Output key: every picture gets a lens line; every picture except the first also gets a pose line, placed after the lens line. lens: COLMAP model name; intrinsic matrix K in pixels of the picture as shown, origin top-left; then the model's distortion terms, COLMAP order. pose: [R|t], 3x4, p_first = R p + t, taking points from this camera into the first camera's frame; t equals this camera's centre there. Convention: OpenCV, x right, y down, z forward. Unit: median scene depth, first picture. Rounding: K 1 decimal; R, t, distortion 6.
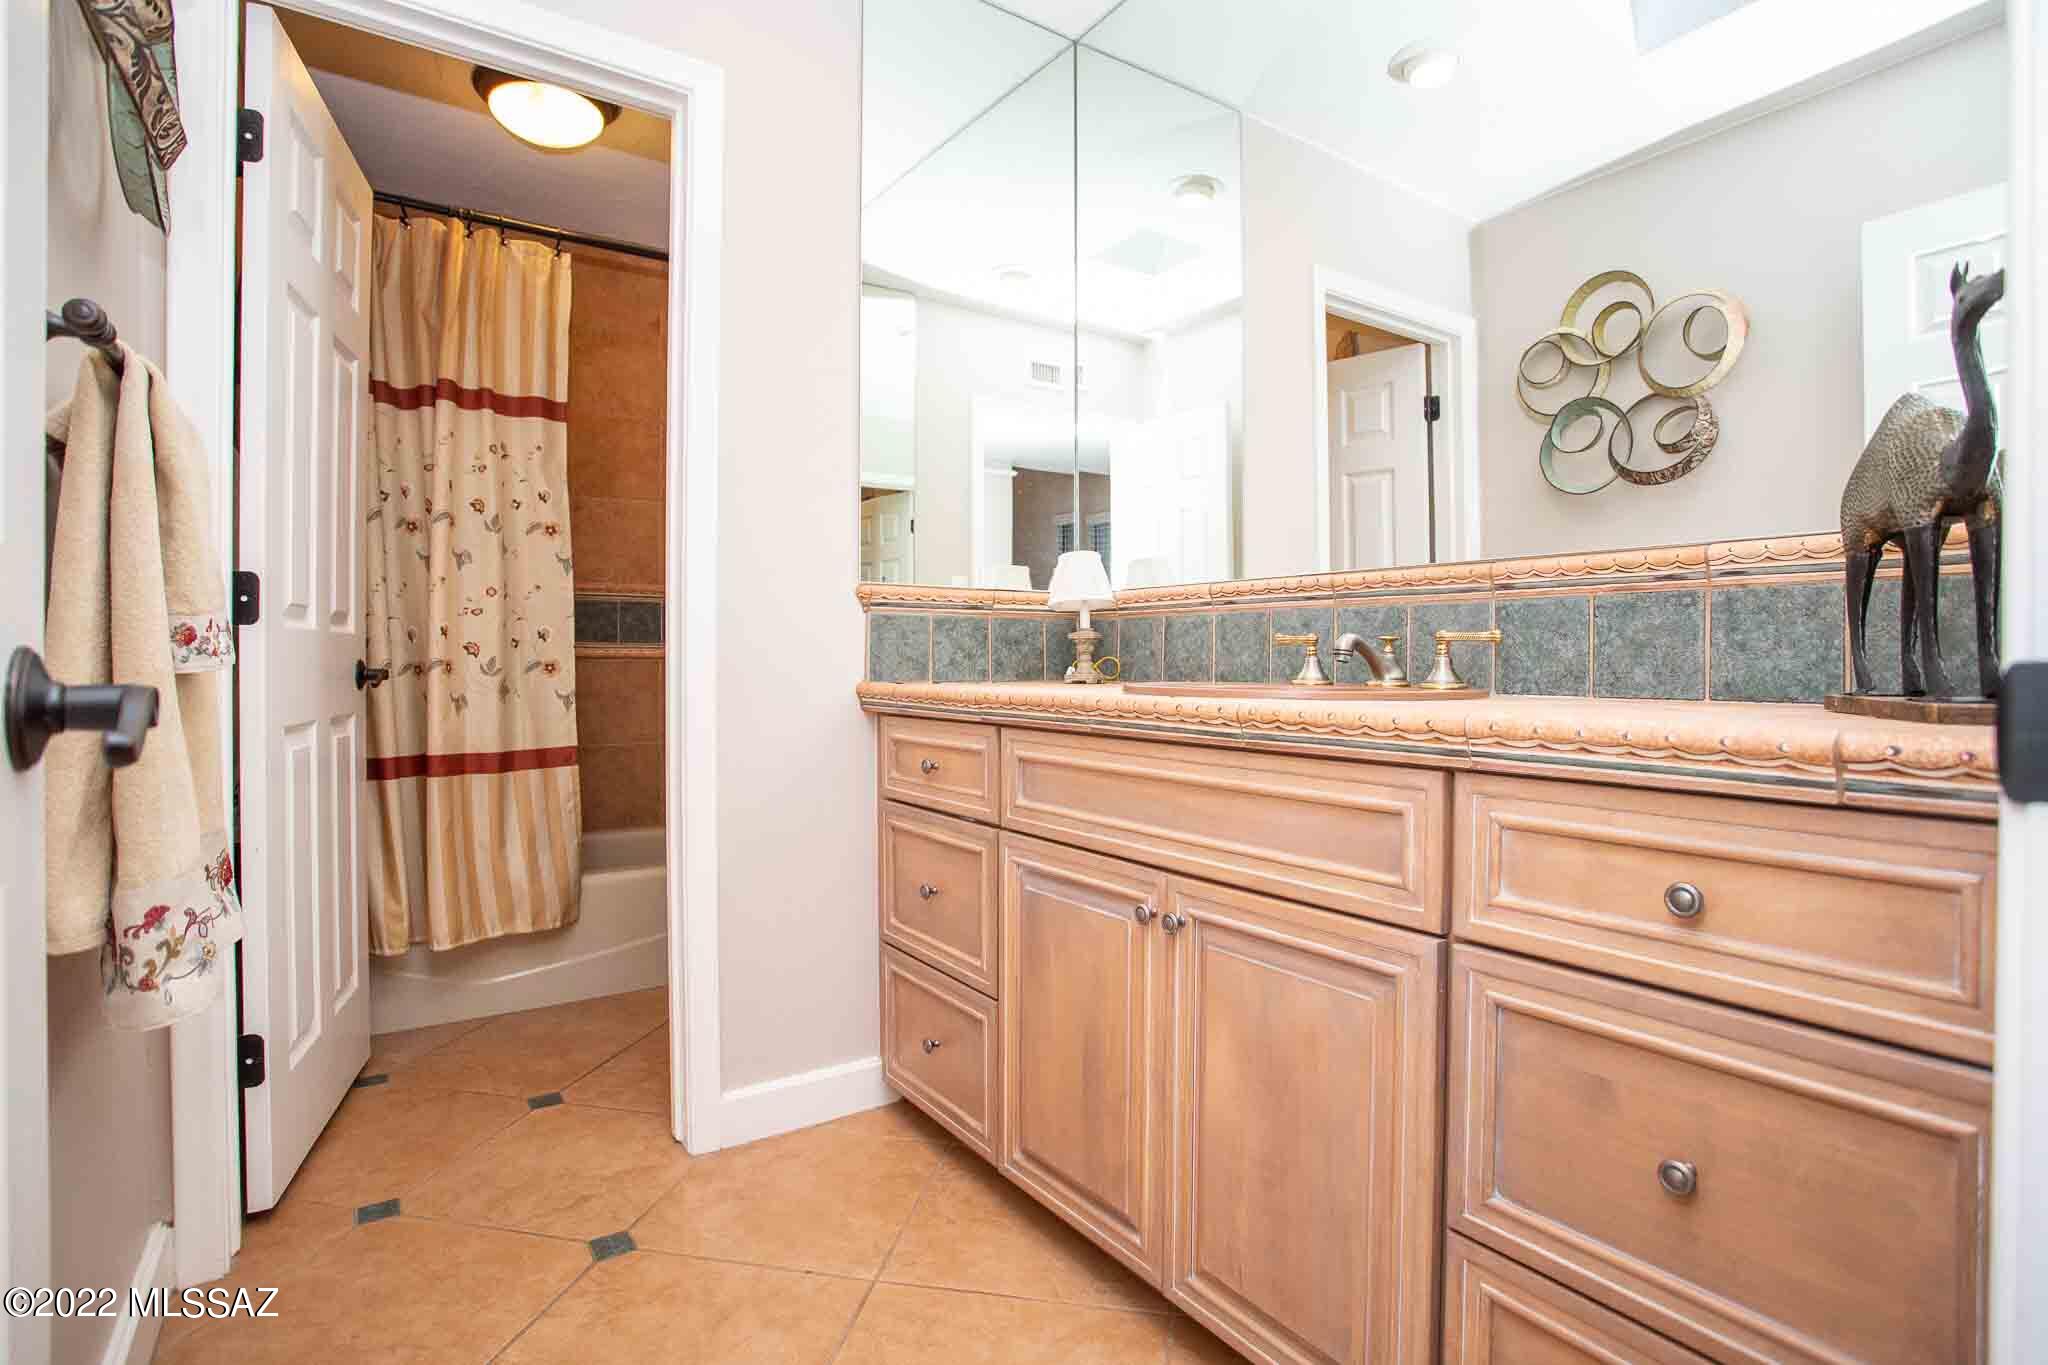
lens RADIAL K [[994.7, 0, 1021.8], [0, 994.7, 673.7], [0, 0, 1]] dist [-0.062986, 0.028128]
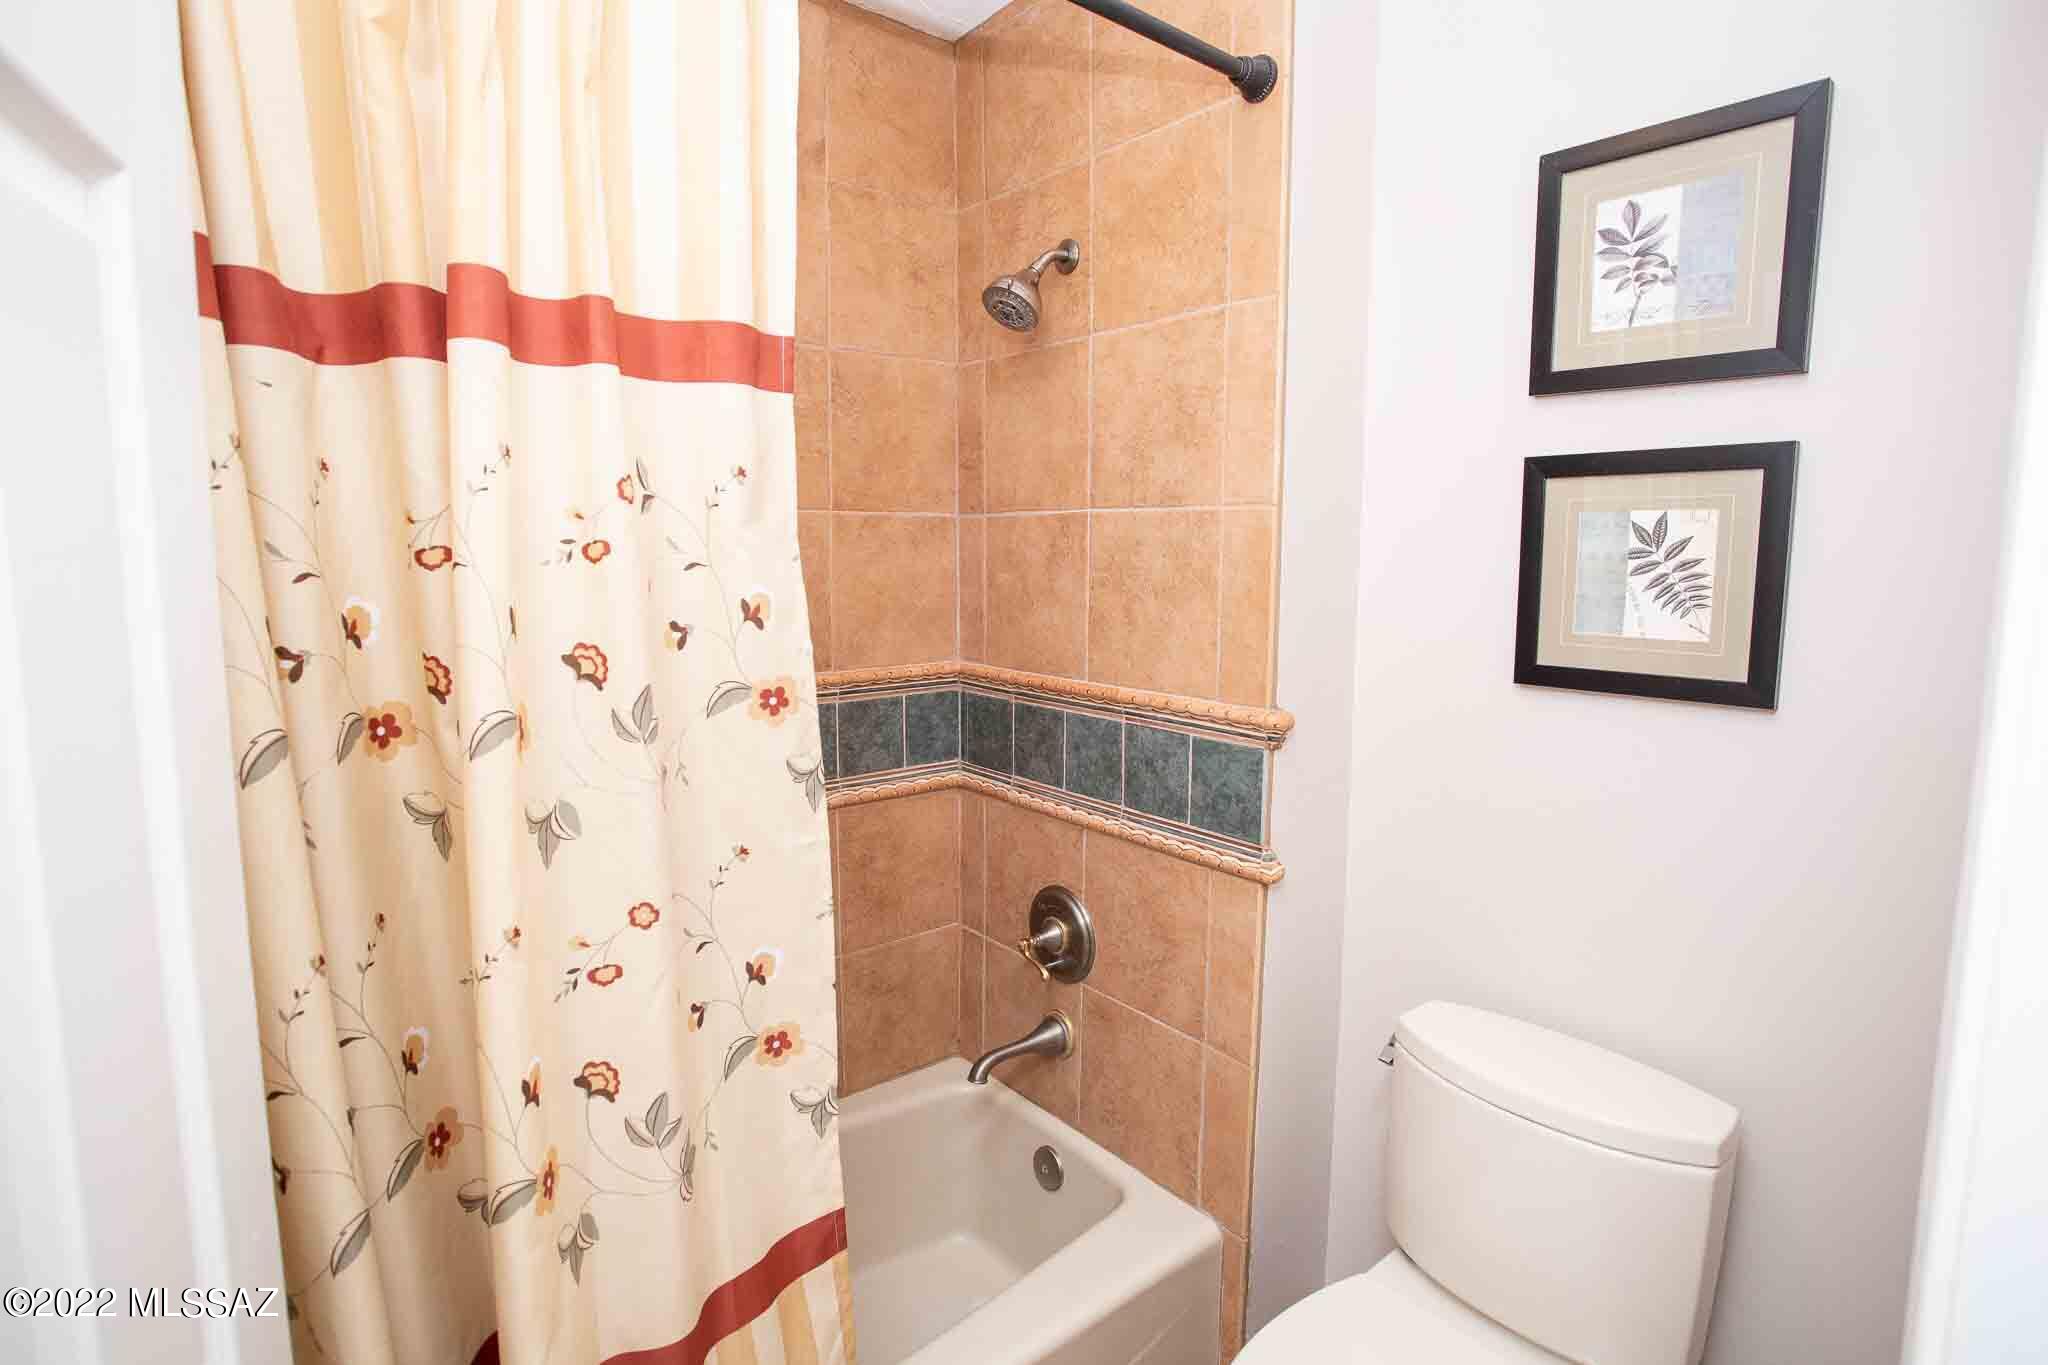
lens RADIAL K [[994.7, 0, 1021.8], [0, 994.7, 673.7], [0, 0, 1]] dist [-0.062986, 0.028128]
pose [[0.995999, -0.005568, 0.089196, -0.442226], [-0.005086, 0.992908, 0.118775, -0.210344], [-0.089225, -0.118753, 0.988907, 0.659924]]
